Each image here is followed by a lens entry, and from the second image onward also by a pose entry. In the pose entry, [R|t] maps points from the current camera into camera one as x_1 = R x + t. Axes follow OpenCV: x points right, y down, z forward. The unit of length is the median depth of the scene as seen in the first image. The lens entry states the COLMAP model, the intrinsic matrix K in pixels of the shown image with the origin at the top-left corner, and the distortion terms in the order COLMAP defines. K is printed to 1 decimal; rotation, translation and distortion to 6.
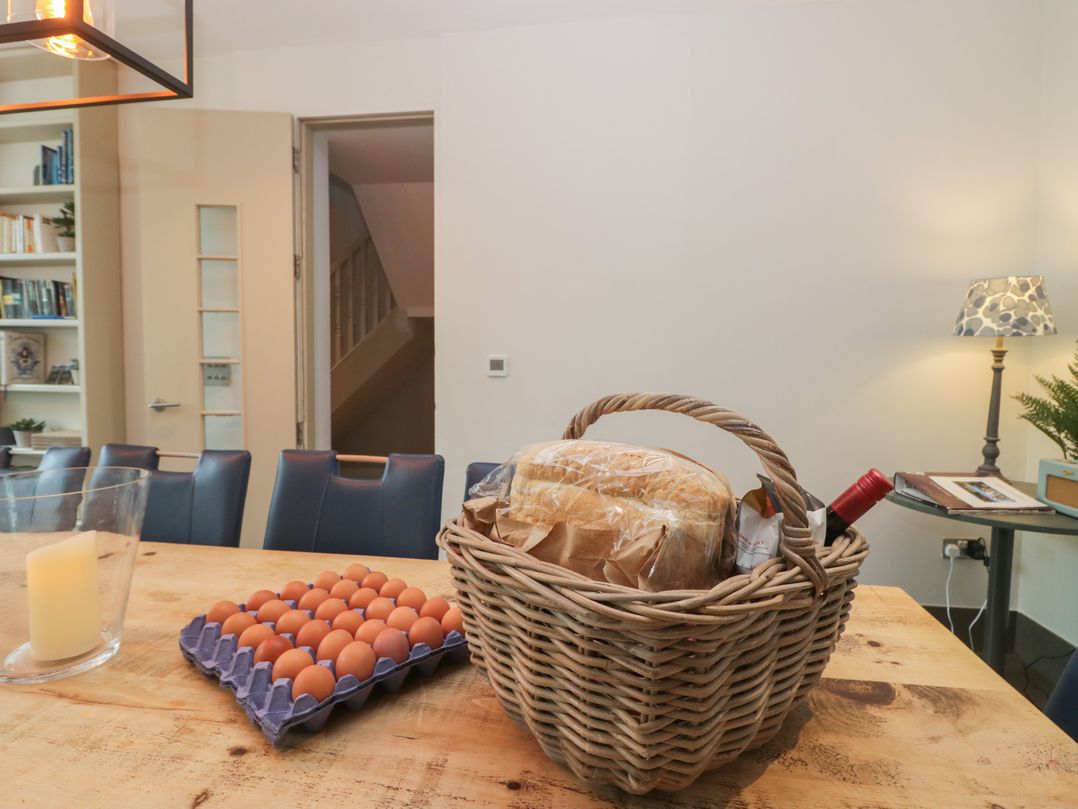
lens RADIAL K [[582.8, 0, 534.9], [0, 582.8, 389.3], [0, 0, 1]] dist [0.000789, -0.015130]
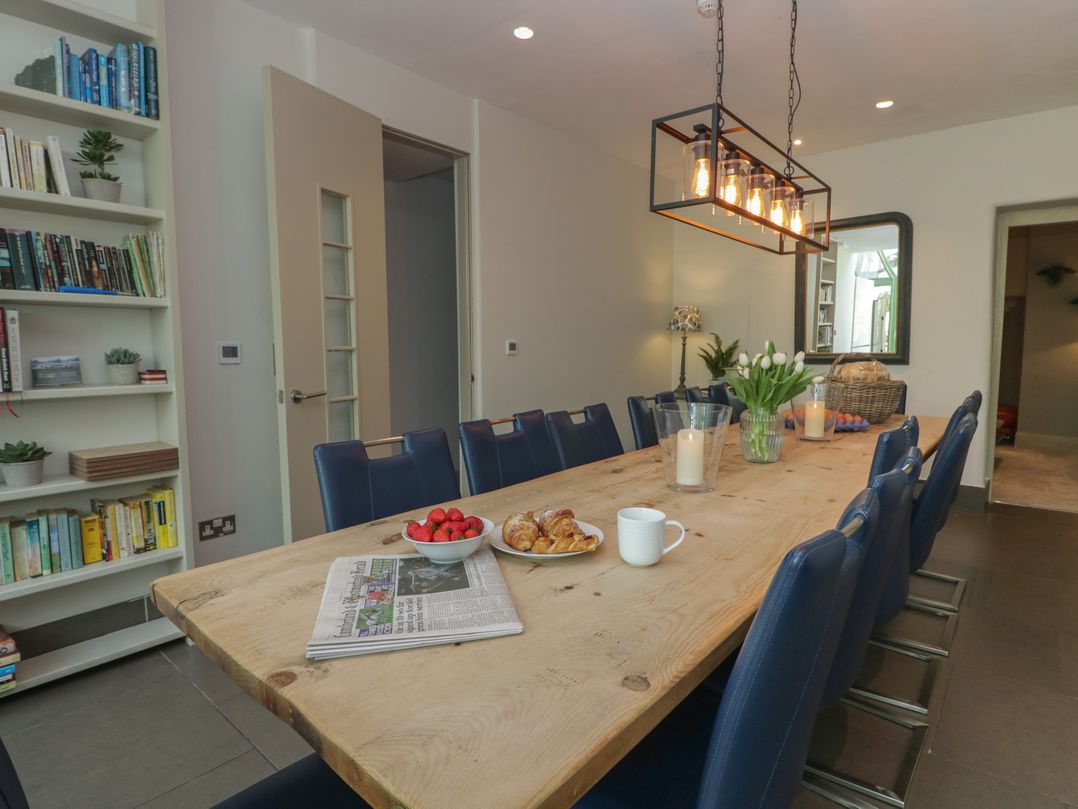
lens RADIAL K [[582.8, 0, 534.9], [0, 582.8, 389.3], [0, 0, 1]] dist [0.000789, -0.015130]
pose [[0.523537, -0.078274, 0.848400, -1.247382], [0.055484, 0.996789, 0.057726, -0.016825], [-0.850195, 0.016851, 0.526199, 0.183242]]
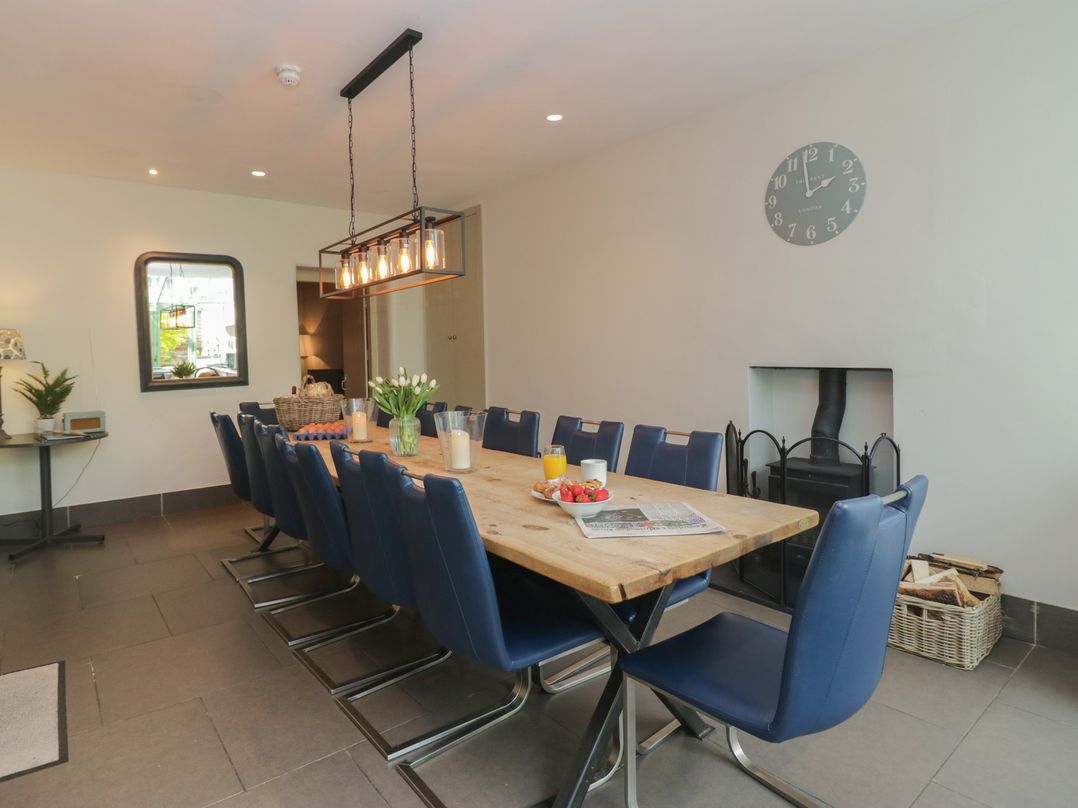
lens RADIAL K [[582.8, 0, 534.9], [0, 582.8, 388.8], [0, 0, 1]] dist [0.000789, -0.015130]
pose [[-0.764680, -0.032428, 0.643594, -1.300672], [0.050785, 0.992594, 0.110352, -0.086248], [-0.642406, 0.117069, -0.757370, 0.989421]]
